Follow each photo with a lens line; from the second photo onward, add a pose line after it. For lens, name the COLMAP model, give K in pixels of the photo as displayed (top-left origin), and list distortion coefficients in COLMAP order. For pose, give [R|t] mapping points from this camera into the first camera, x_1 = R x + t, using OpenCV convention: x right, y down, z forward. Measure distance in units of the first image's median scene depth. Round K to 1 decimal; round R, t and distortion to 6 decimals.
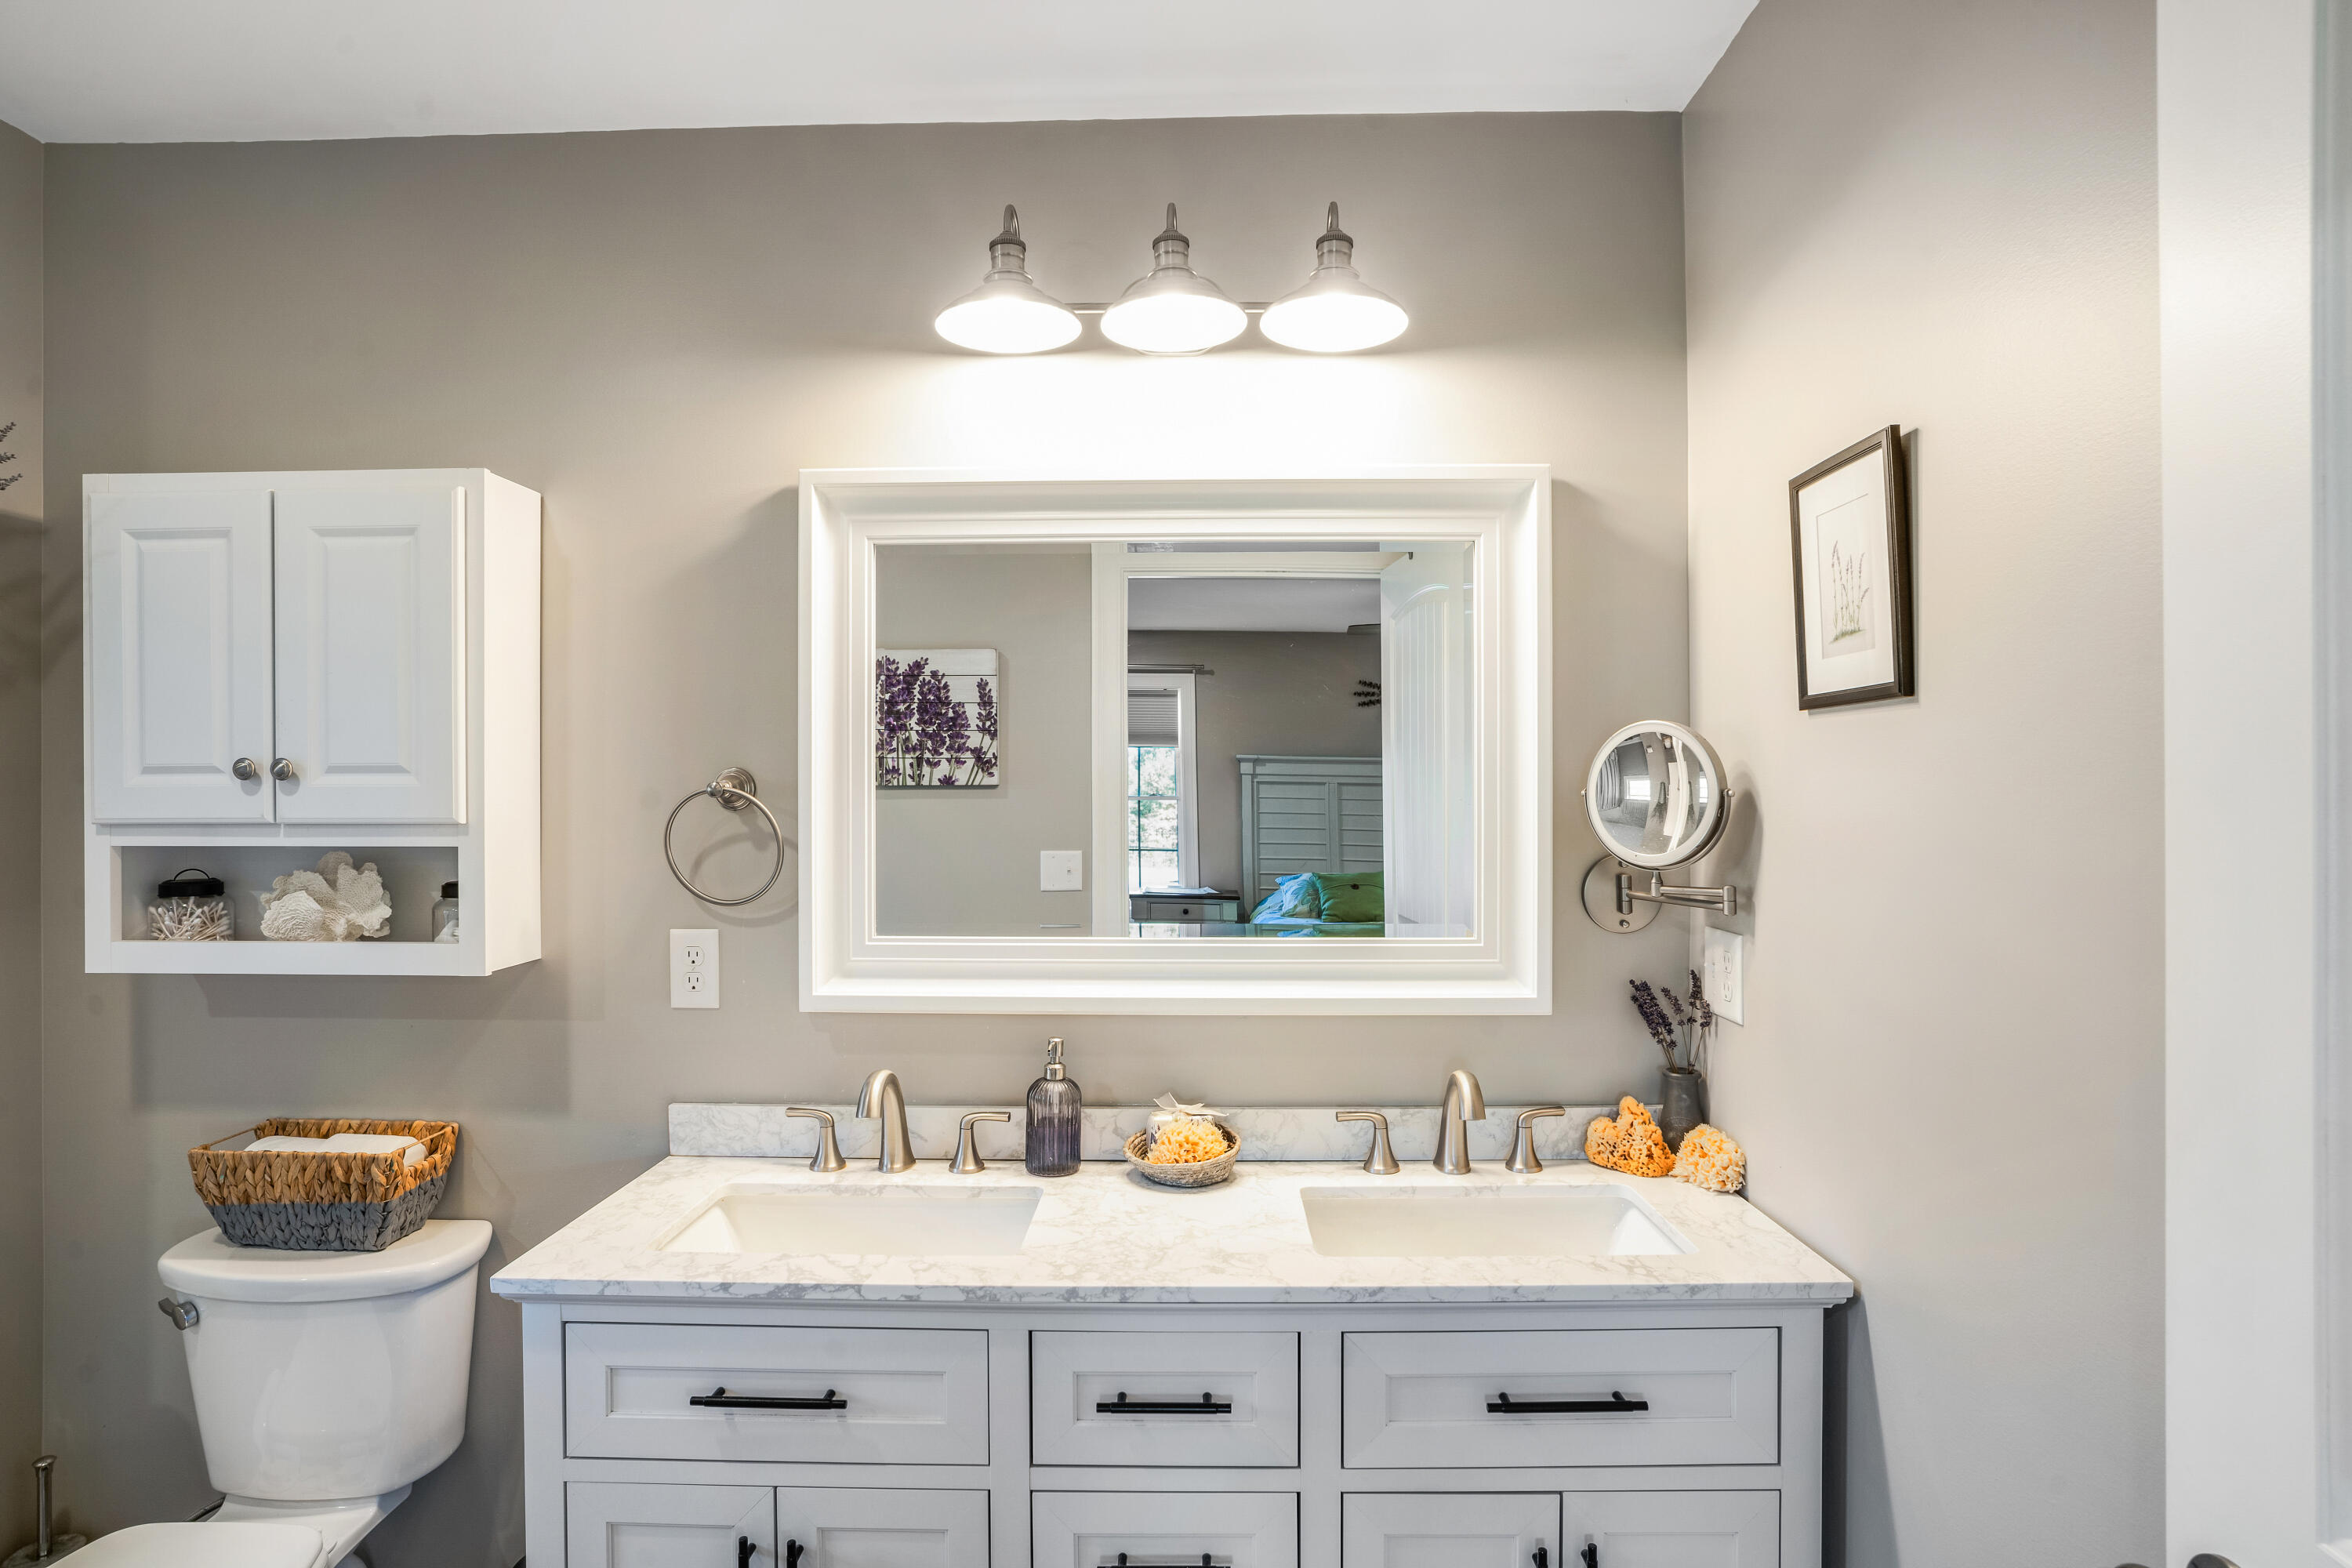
lens RADIAL K [[1236.2, 0, 1172.5], [0, 1236.2, 766.2], [0, 0, 1]] dist [-0.035009, -0.000861]
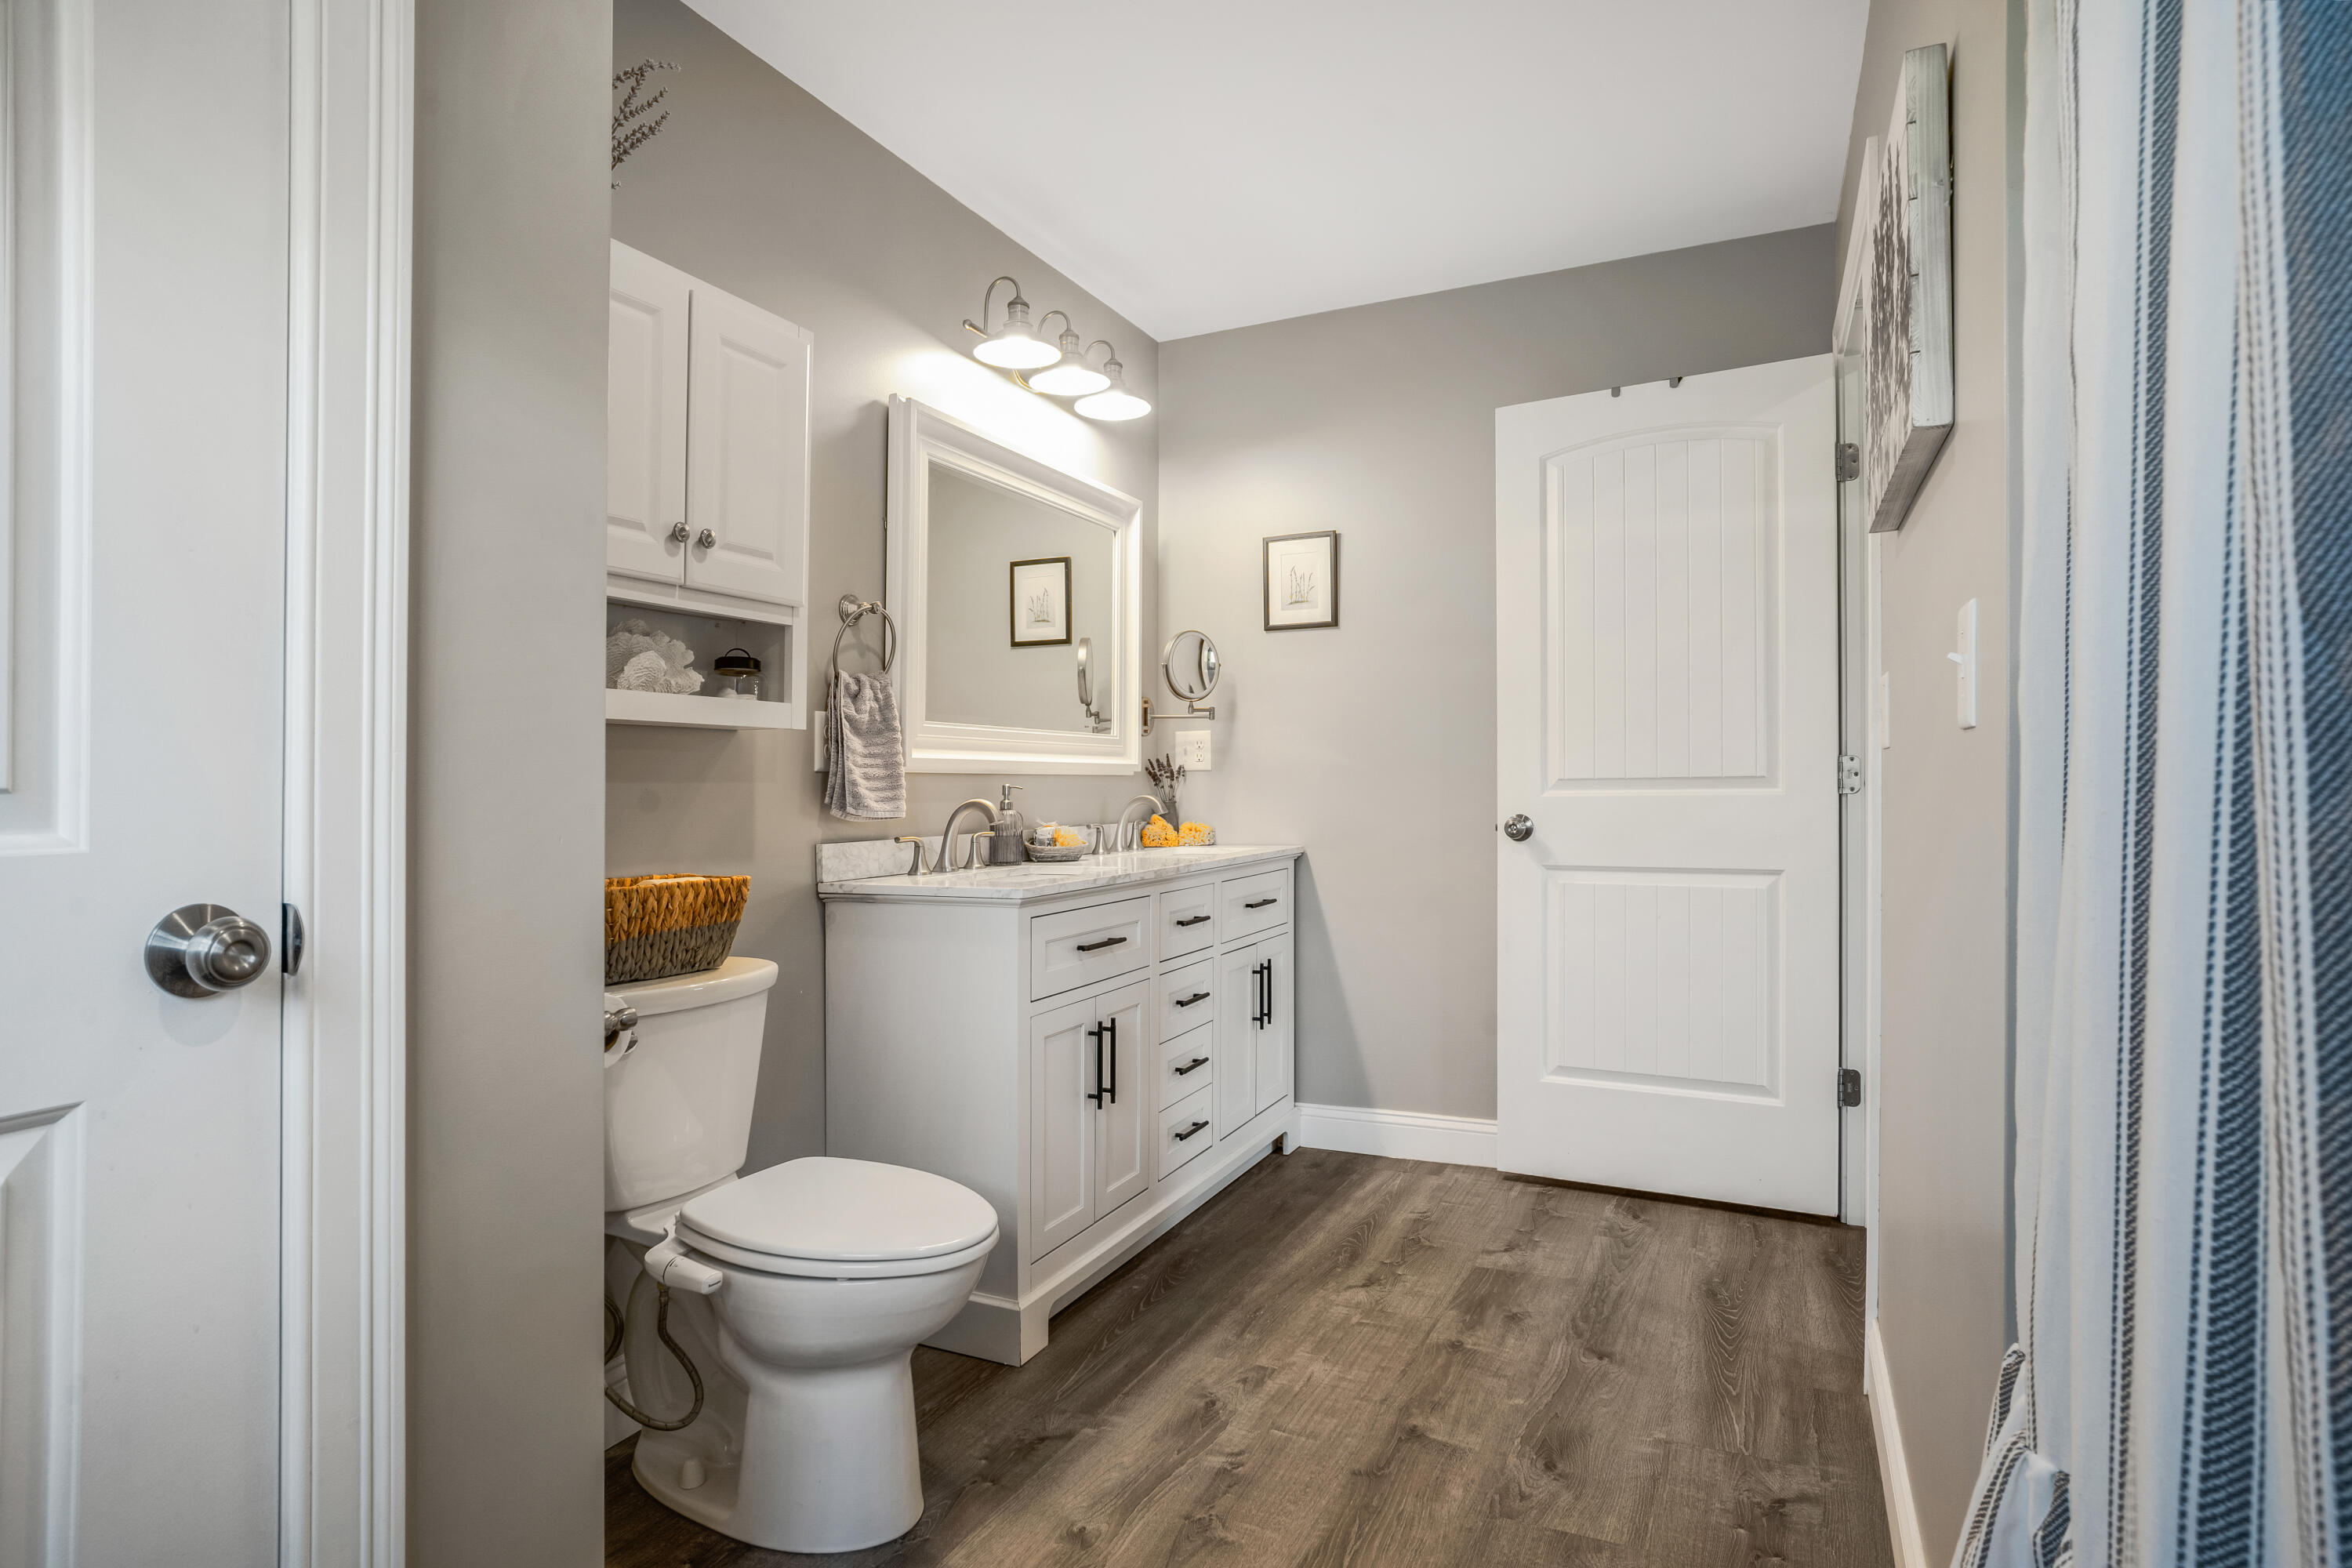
lens RADIAL K [[1236.2, 0, 1184.0], [0, 1236.2, 788.5], [0, 0, 1]] dist [-0.035009, -0.000861]
pose [[0.406288, -0.001672, 0.913743, -1.560481], [-0.006192, 0.999970, 0.004584, 0.222598], [-0.913724, -0.007520, 0.406266, 0.114962]]
